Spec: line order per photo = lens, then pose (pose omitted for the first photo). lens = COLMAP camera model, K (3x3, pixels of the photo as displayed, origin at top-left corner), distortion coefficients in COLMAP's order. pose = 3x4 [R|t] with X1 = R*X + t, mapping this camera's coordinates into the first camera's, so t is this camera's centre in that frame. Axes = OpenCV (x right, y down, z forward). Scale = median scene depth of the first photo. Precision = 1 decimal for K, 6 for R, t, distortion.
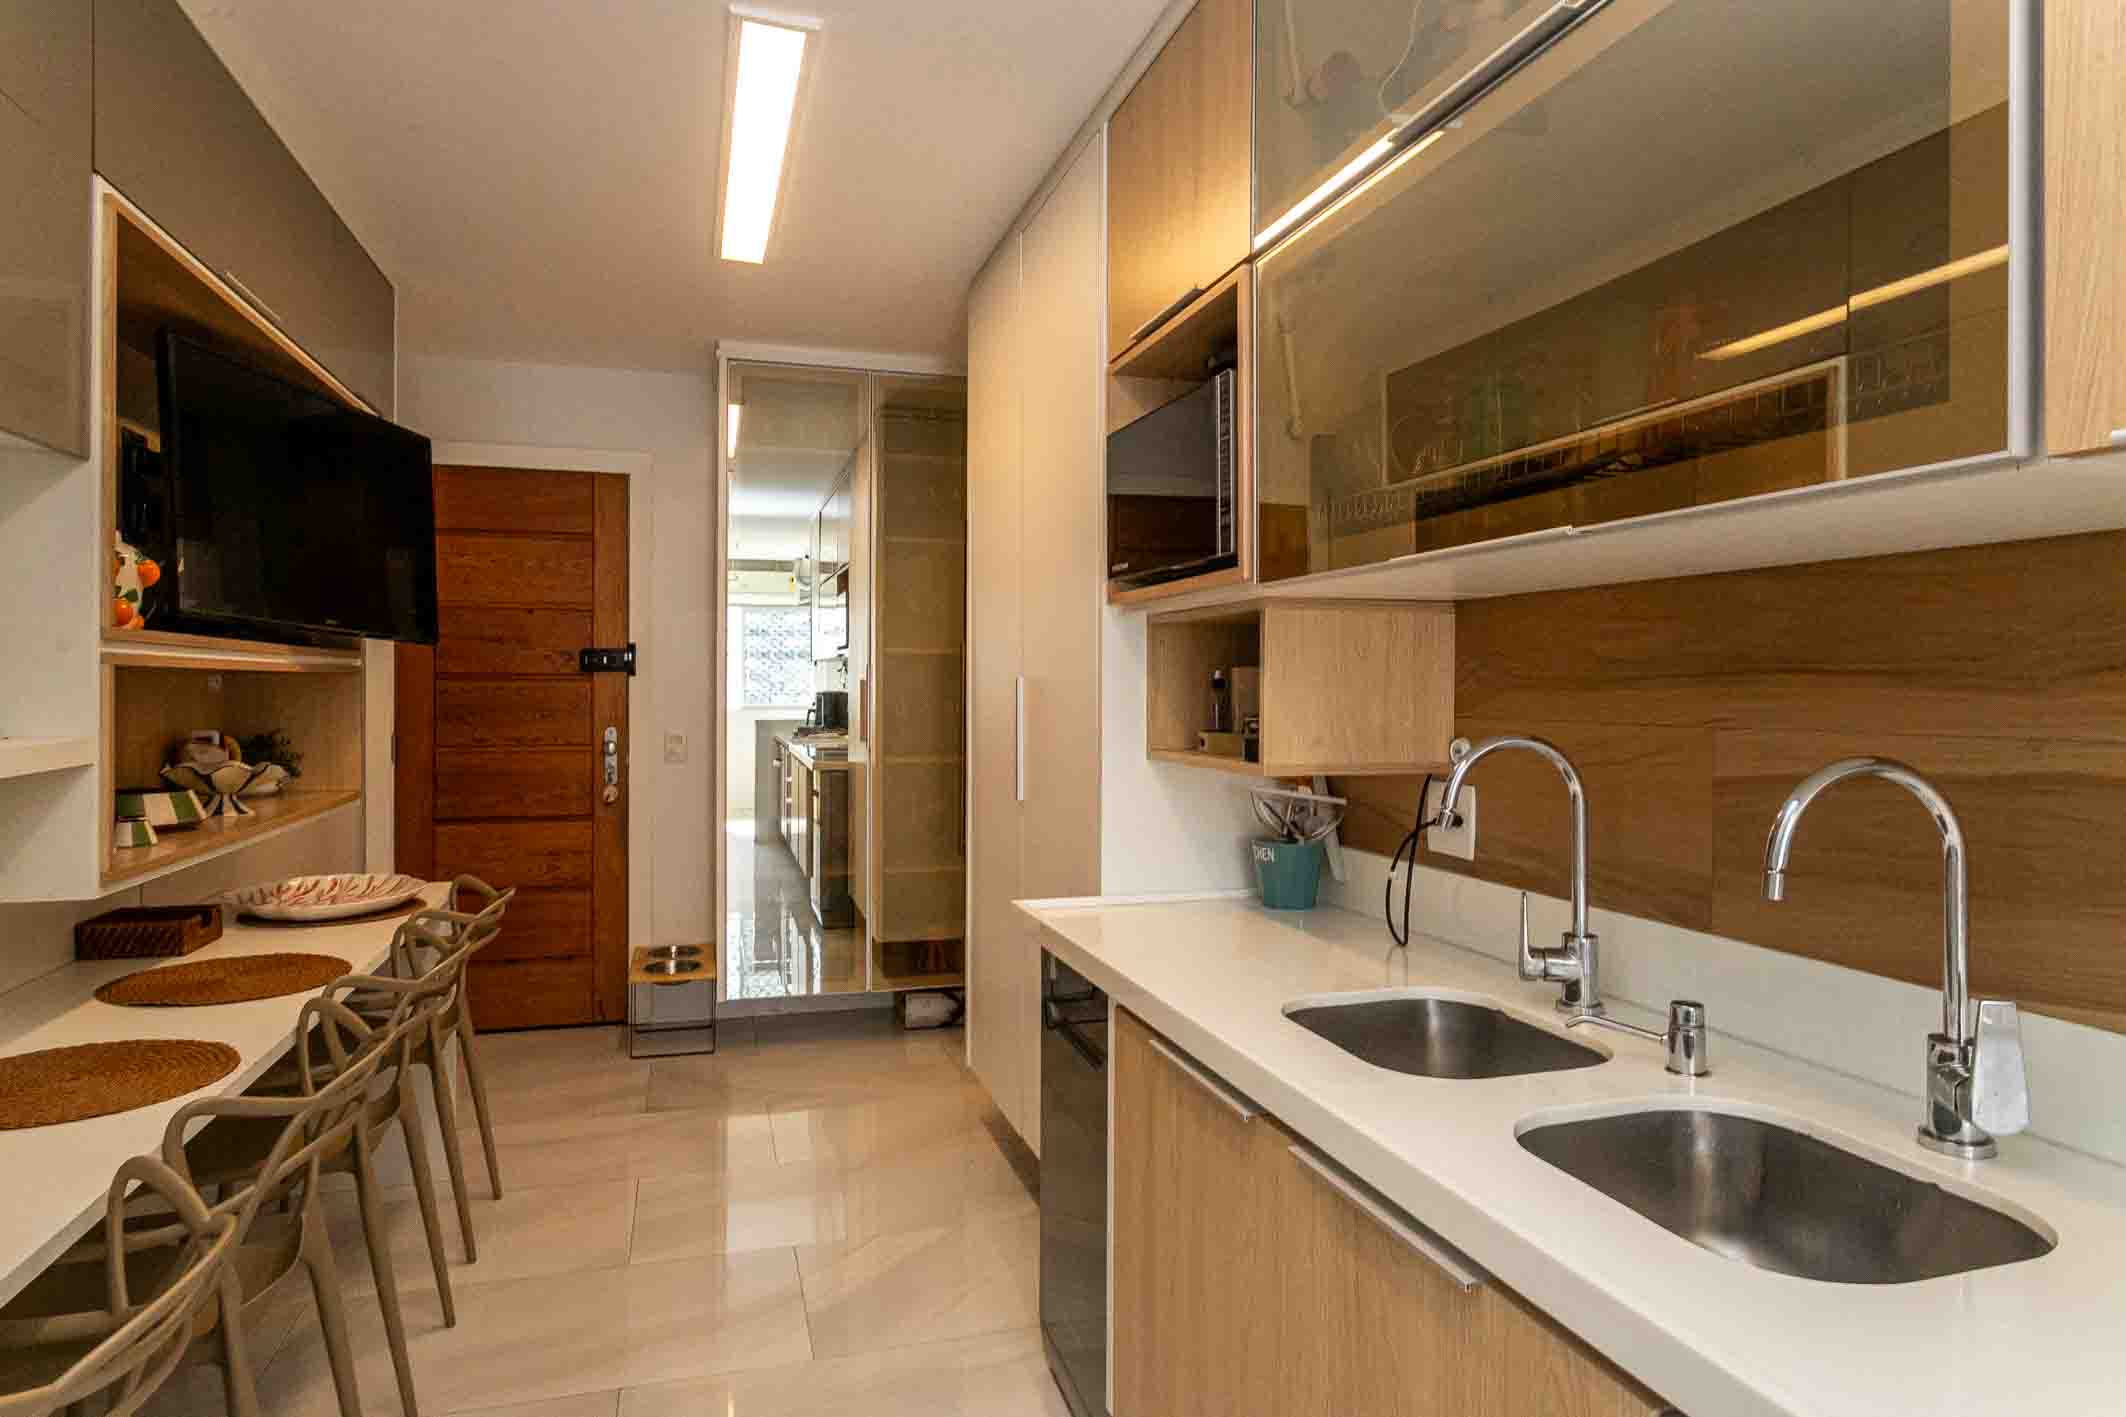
lens RADIAL K [[1218.6, 0, 1063.0], [0, 1218.6, 708.5], [0, 0, 1]] dist [-0.000354, 0.000305]
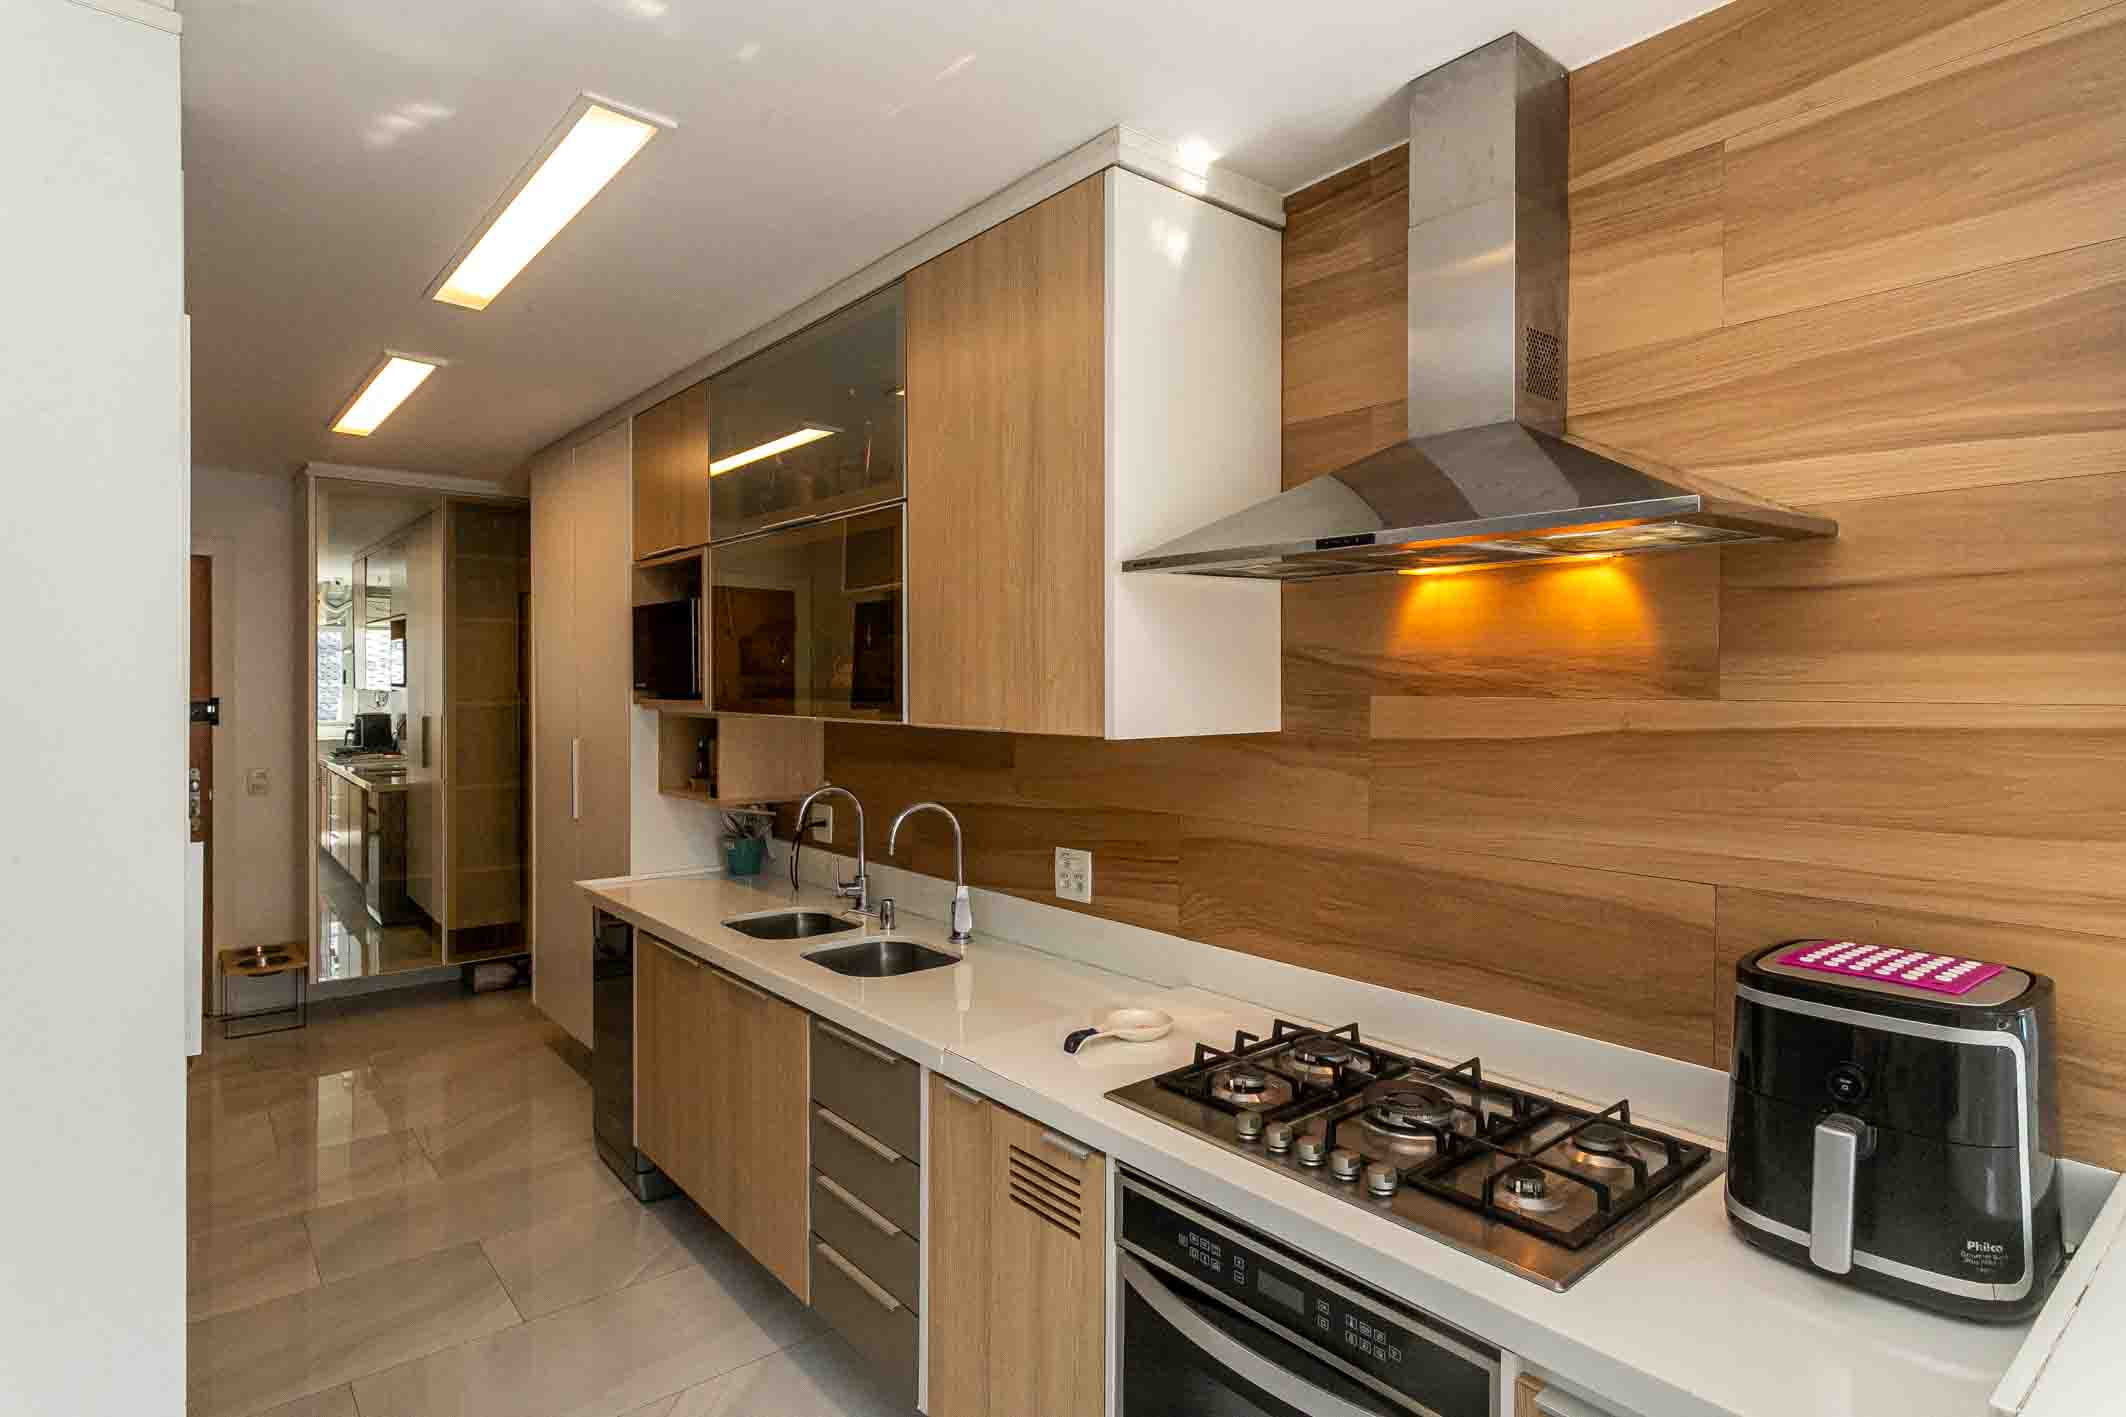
lens RADIAL K [[1120.7, 0, 1065.1], [0, 1120.7, 695.5], [0, 0, 1]] dist [0.000018, 0.000531]
pose [[0.924244, -0.005168, 0.381766, -0.004255], [0.008113, 0.999948, -0.006104, -0.081643], [-0.381715, 0.008739, 0.924239, -0.669587]]
